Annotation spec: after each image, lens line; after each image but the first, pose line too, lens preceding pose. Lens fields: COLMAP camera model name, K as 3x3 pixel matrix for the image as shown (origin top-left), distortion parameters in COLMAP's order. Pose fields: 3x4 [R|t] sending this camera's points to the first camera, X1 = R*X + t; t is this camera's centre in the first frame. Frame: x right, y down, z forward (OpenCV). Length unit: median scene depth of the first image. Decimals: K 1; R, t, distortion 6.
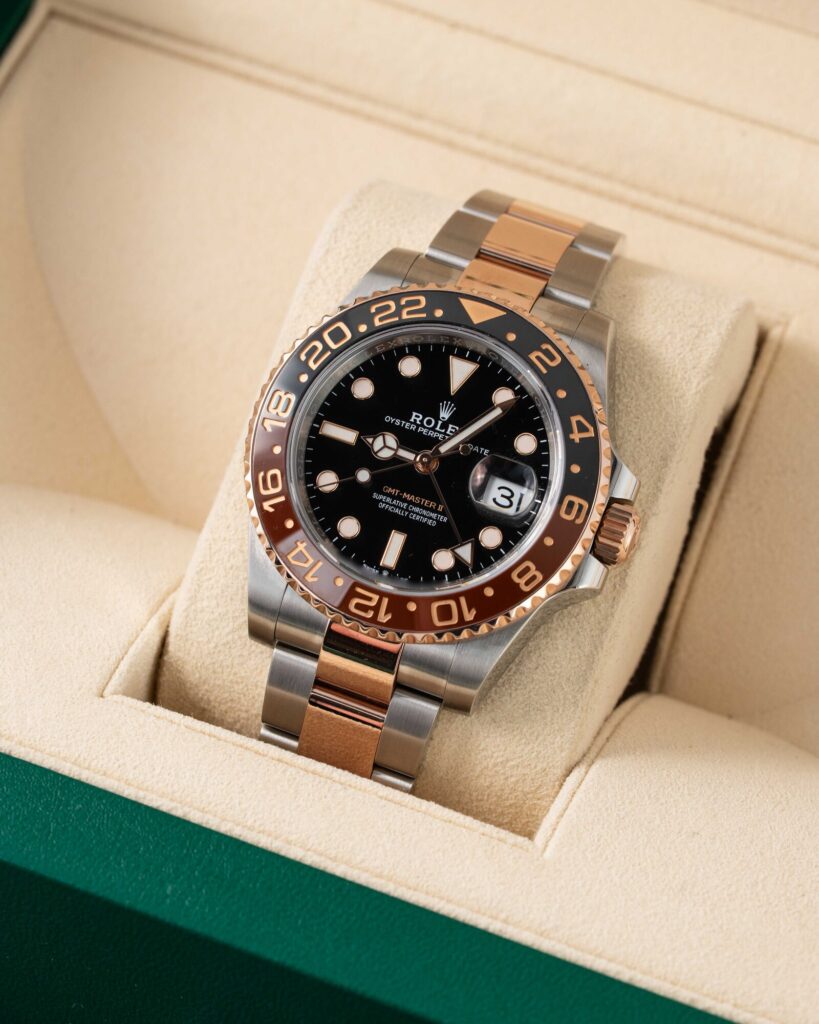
lens RADIAL K [[5566.2, 0, 407.4], [0, 5566.2, 512.0], [0, 0, 1]] dist [-0.057468, 0.000000]
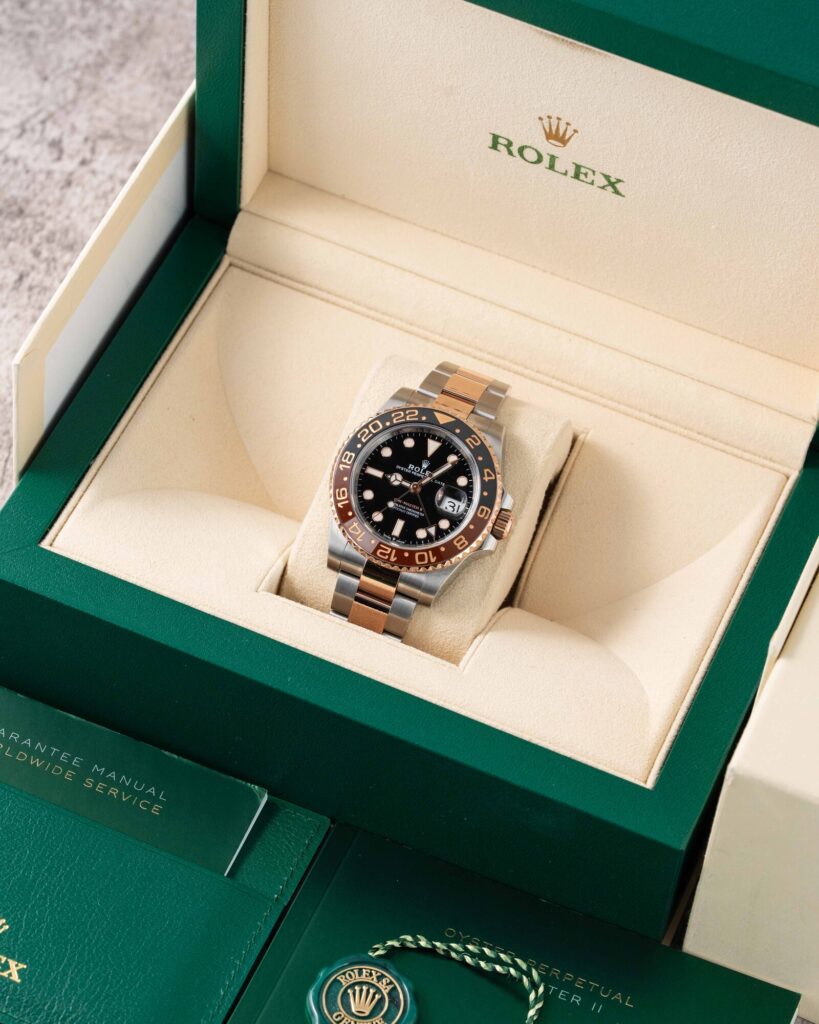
lens RADIAL K [[5566.2, 0, 410.1], [0, 5566.2, 511.8], [0, 0, 1]] dist [-0.057468, 0.000000]
pose [[0.998357, 0.044738, 0.035789, -0.073150], [-0.043594, 0.998532, -0.032138, 0.067578], [-0.037174, 0.030525, 0.998842, -1.107669]]
